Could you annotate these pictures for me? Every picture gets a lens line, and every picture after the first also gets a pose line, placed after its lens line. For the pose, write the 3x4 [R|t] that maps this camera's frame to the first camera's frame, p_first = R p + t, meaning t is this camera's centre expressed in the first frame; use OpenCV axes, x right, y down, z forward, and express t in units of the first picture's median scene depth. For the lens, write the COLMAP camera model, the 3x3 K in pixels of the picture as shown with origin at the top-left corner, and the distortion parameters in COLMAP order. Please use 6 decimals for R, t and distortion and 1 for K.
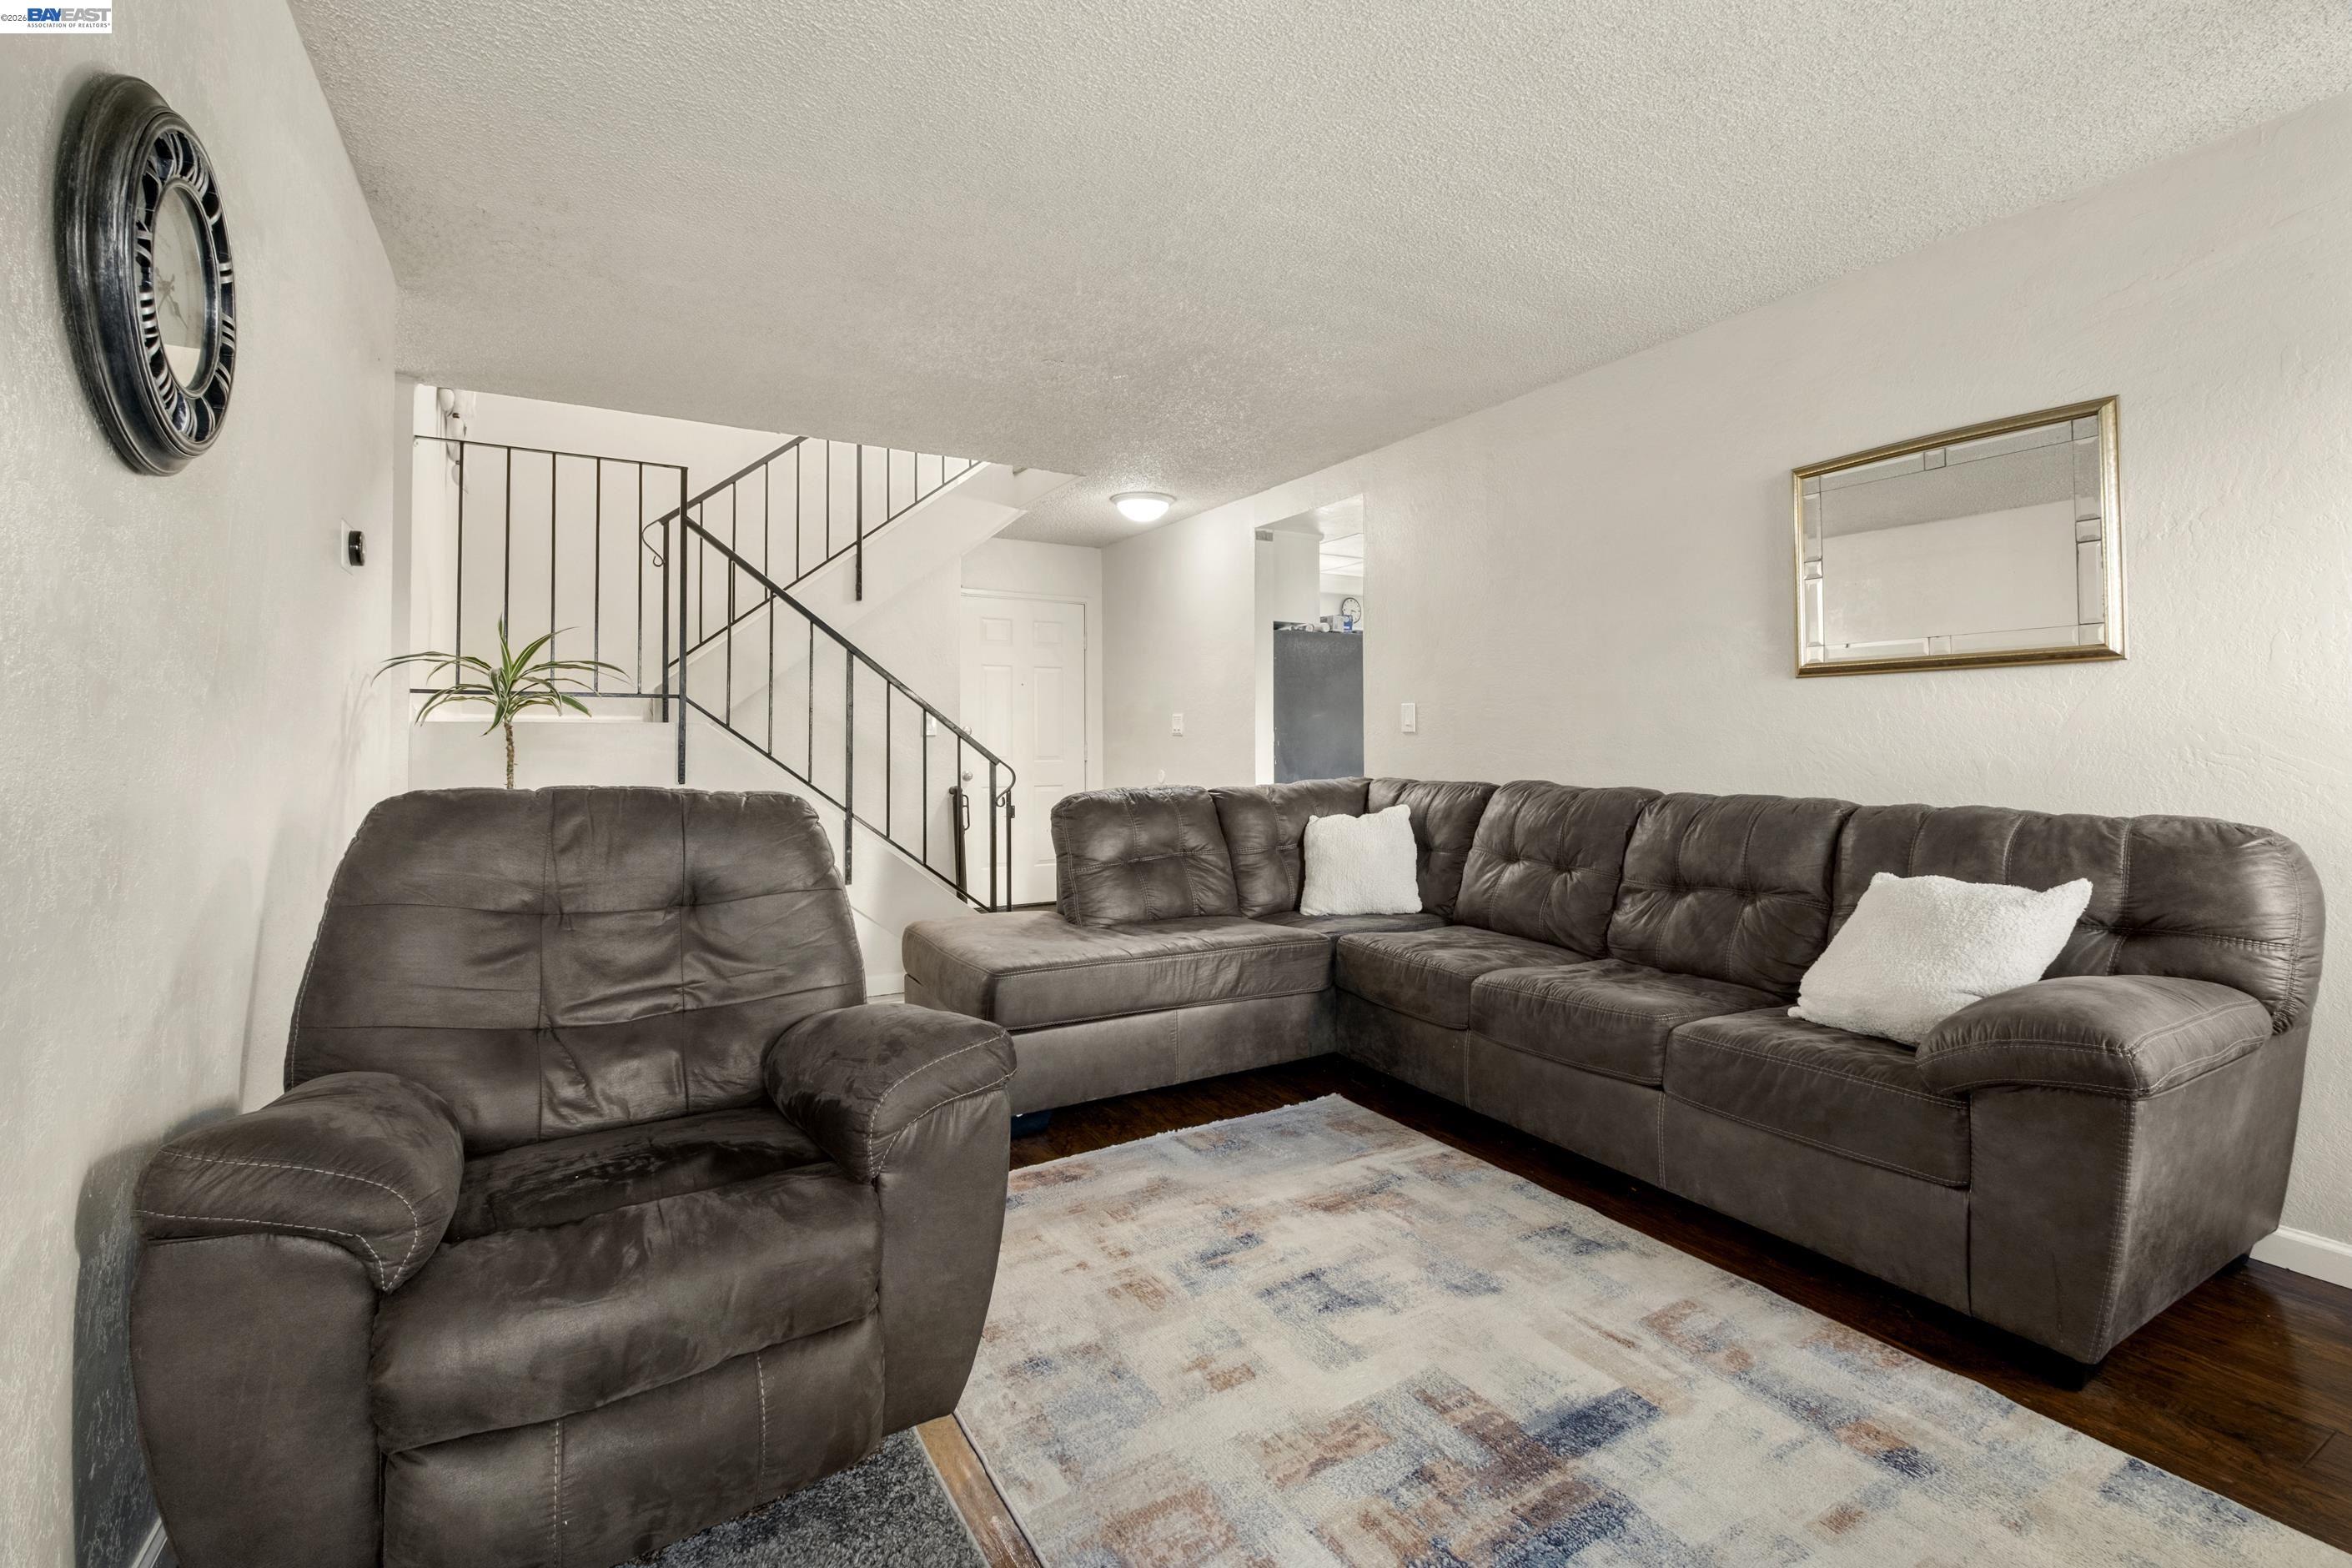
lens RADIAL K [[1033.3, 0, 1190.2], [0, 1033.3, 771.1], [0, 0, 1]] dist [0.000397, -0.001277]
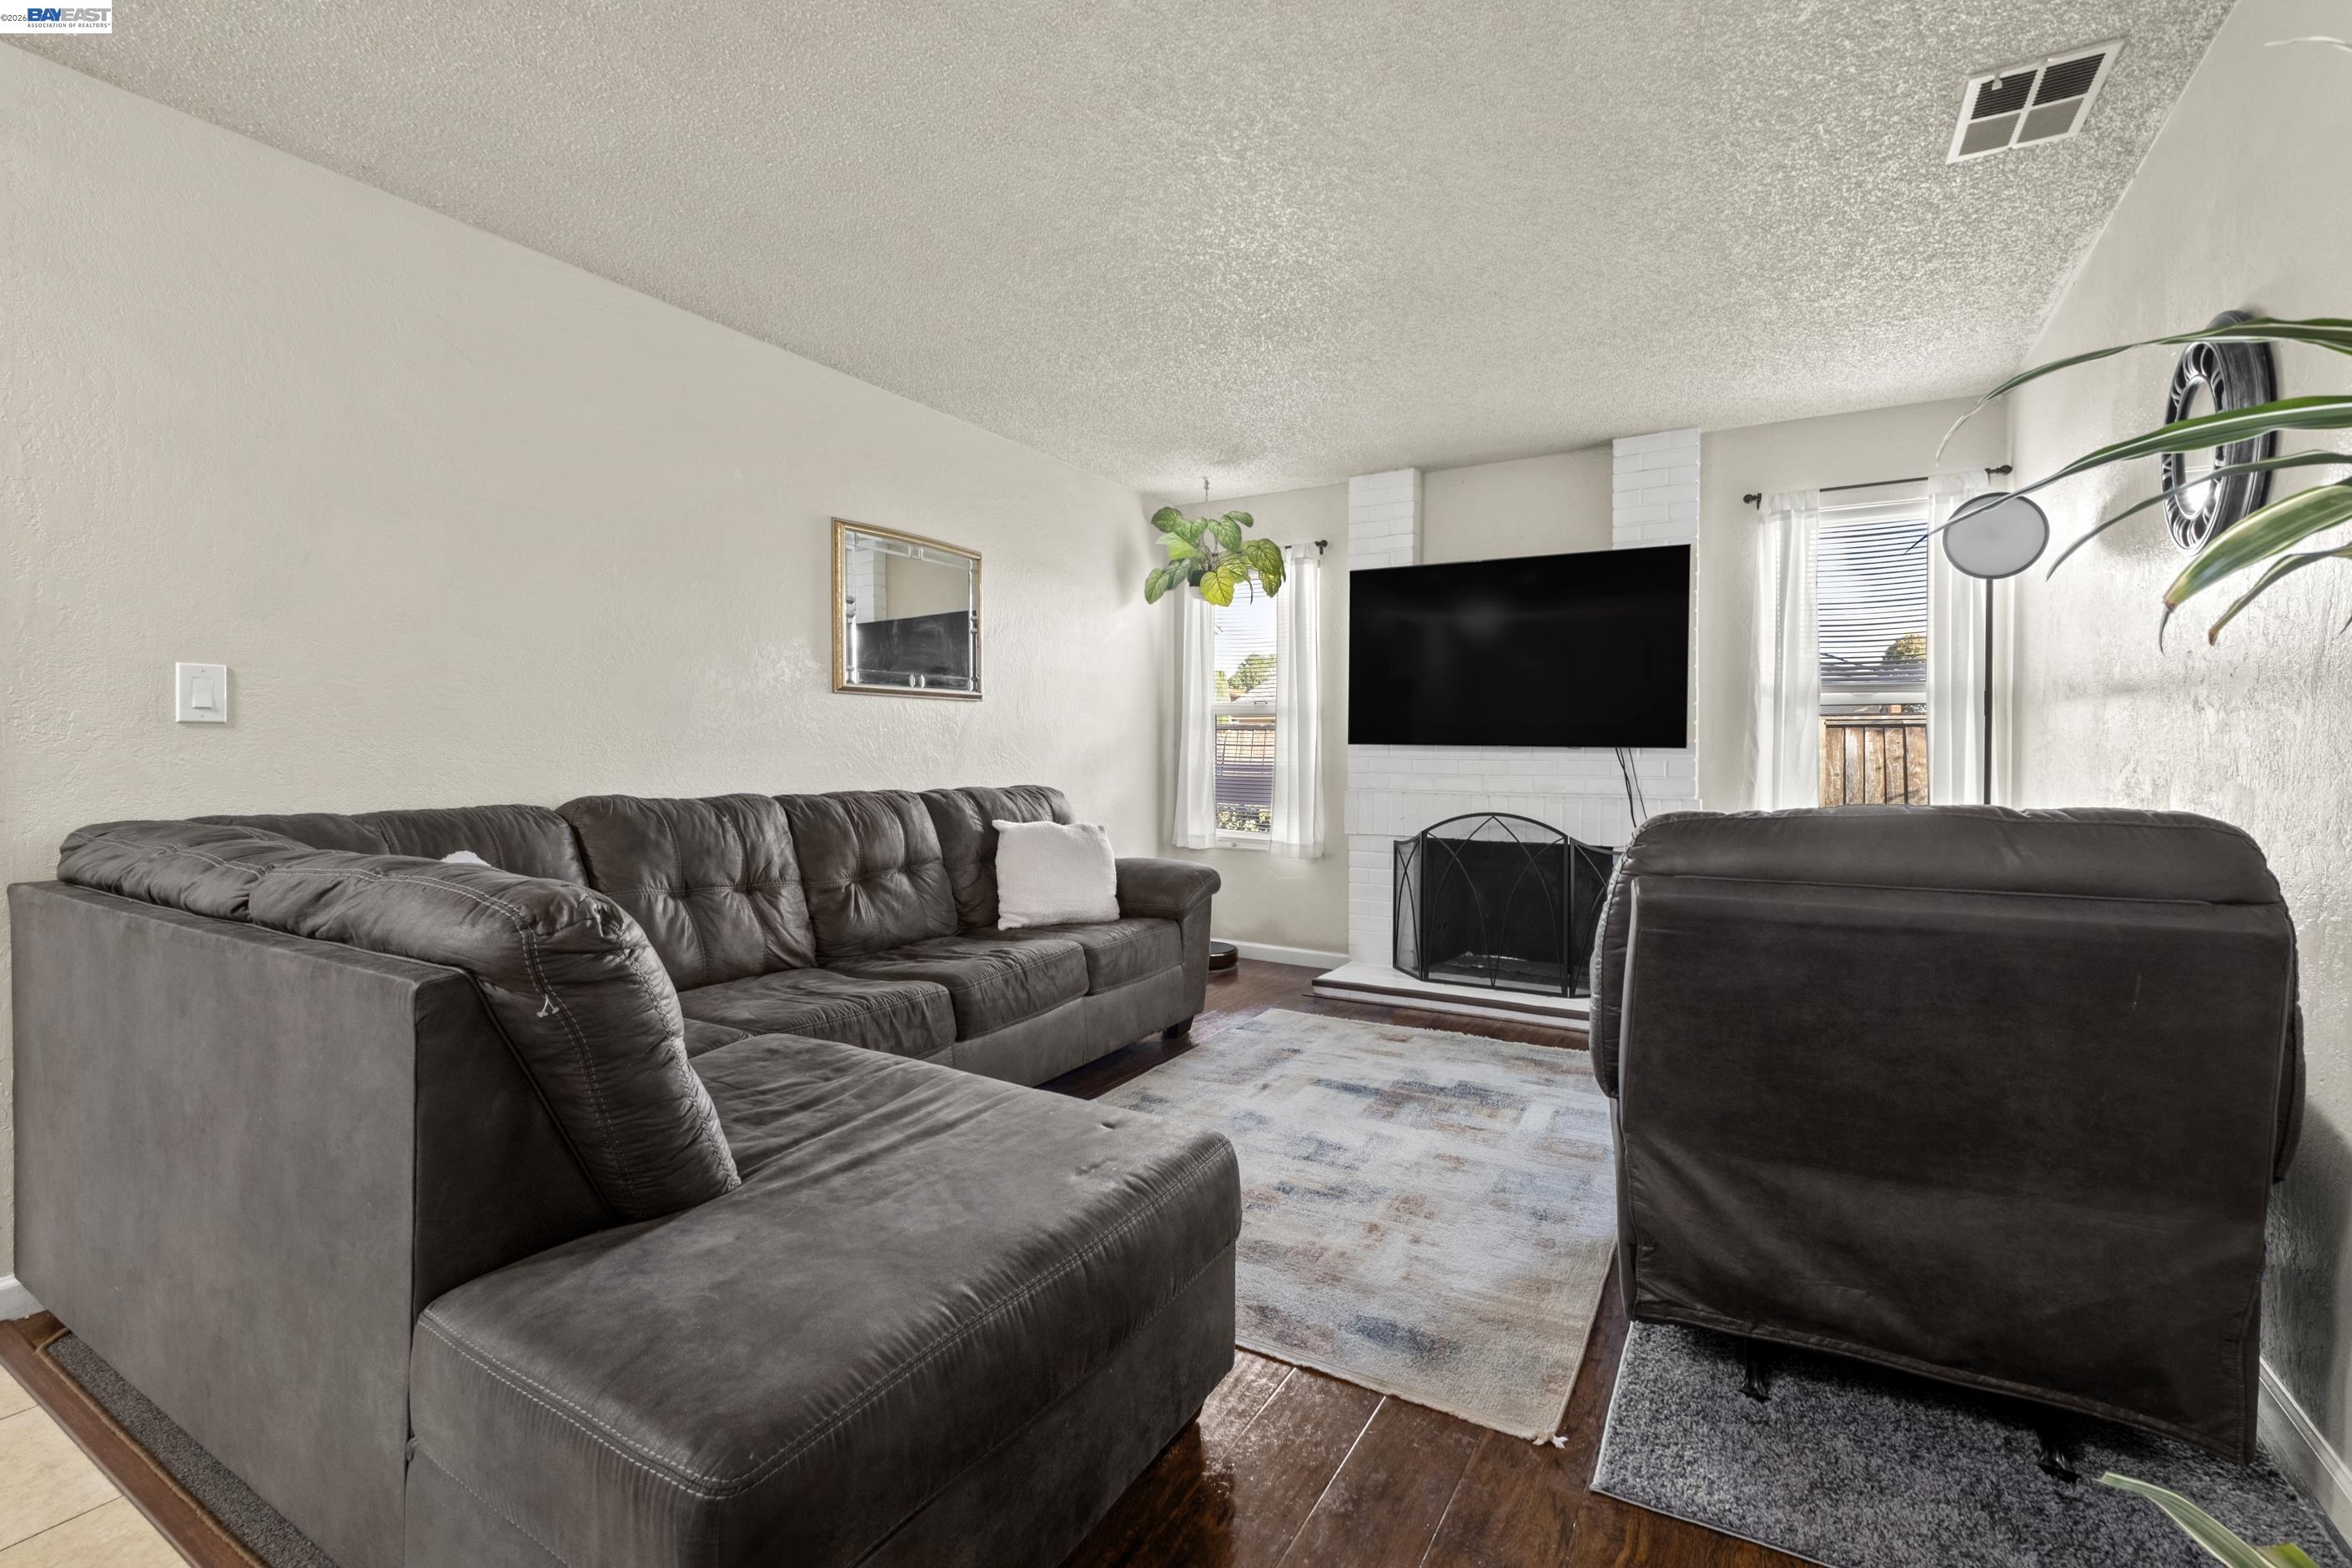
lens RADIAL K [[1033.3, 0, 1190.2], [0, 1033.3, 771.1], [0, 0, 1]] dist [0.000397, -0.001277]
pose [[-0.492803, -0.022734, 0.869844, -1.043480], [0.015495, 0.999271, 0.034895, -0.045219], [-0.870003, 0.030674, -0.492092, 1.985165]]
